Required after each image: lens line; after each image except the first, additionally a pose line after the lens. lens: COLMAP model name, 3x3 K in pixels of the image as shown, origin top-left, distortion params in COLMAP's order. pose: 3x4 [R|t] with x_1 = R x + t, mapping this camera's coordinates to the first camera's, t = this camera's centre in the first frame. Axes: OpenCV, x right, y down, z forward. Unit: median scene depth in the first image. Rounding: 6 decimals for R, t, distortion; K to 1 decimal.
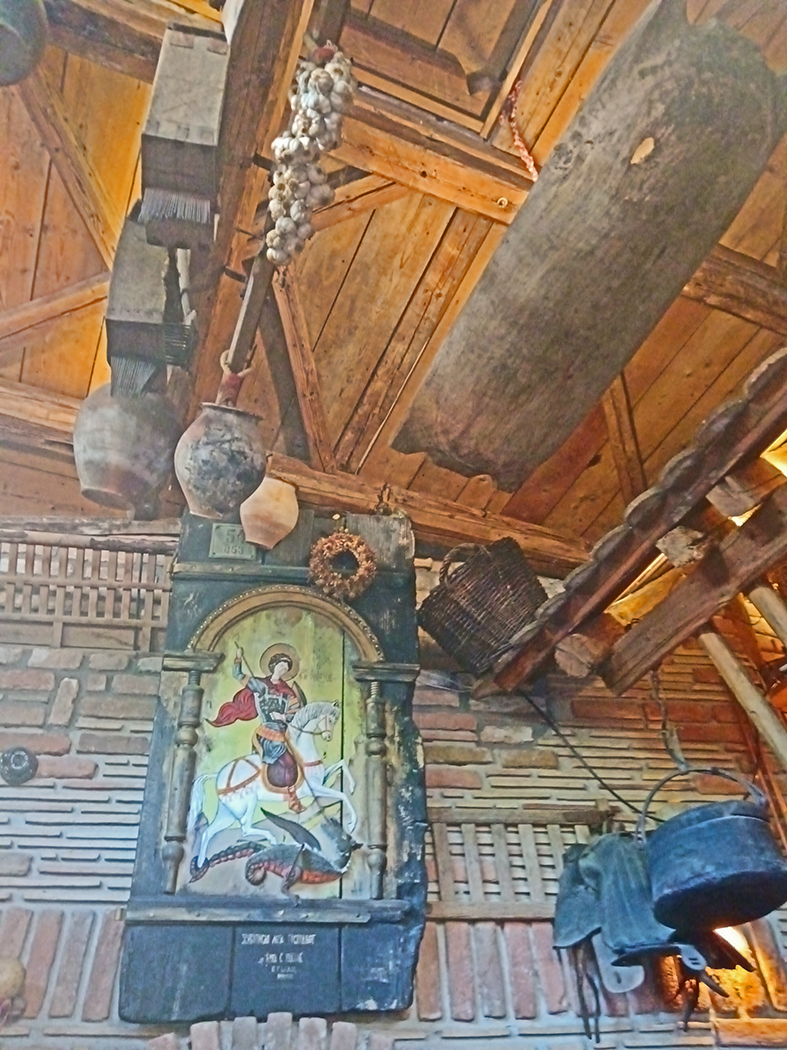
lens RADIAL K [[824.3, 0, 396.4], [0, 824.3, 525.0], [0, 0, 1]] dist [-0.011883, 0.016897]
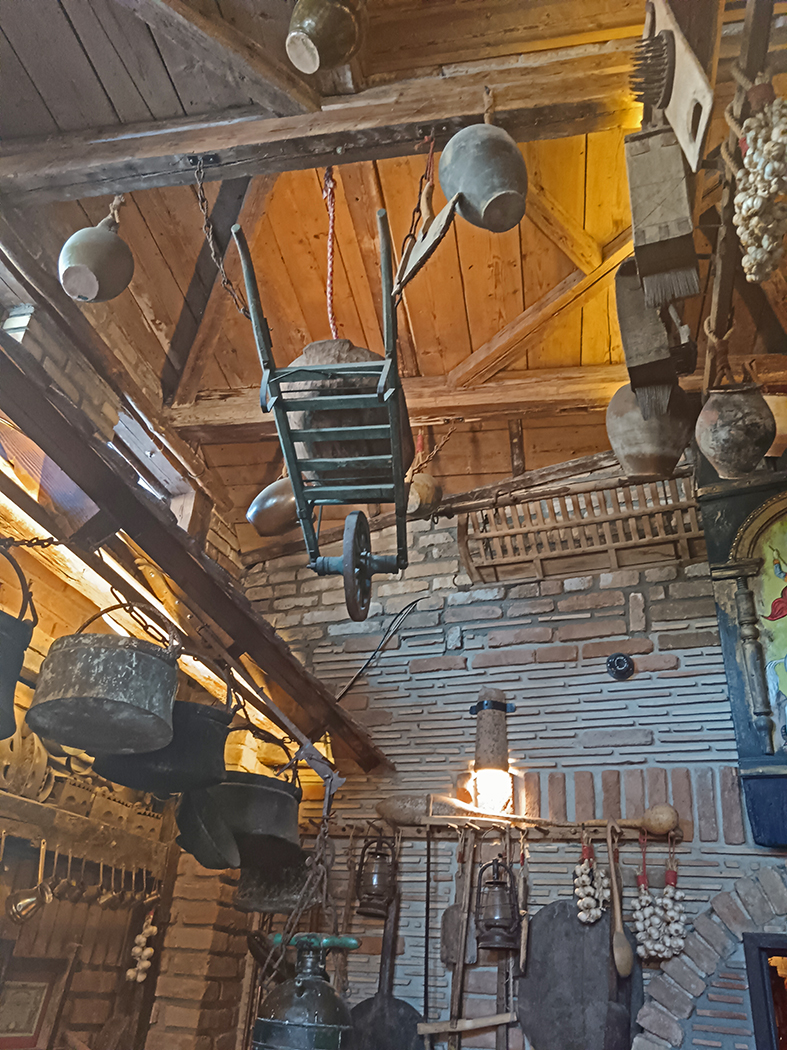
lens RADIAL K [[824.3, 0, 390.7], [0, 824.3, 523.5], [0, 0, 1]] dist [-0.011883, 0.016897]
pose [[0.821729, -0.186452, -0.538514, -0.003975], [0.296443, 0.946901, 0.124499, -0.203739], [0.486707, -0.261943, 0.833368, -0.233097]]
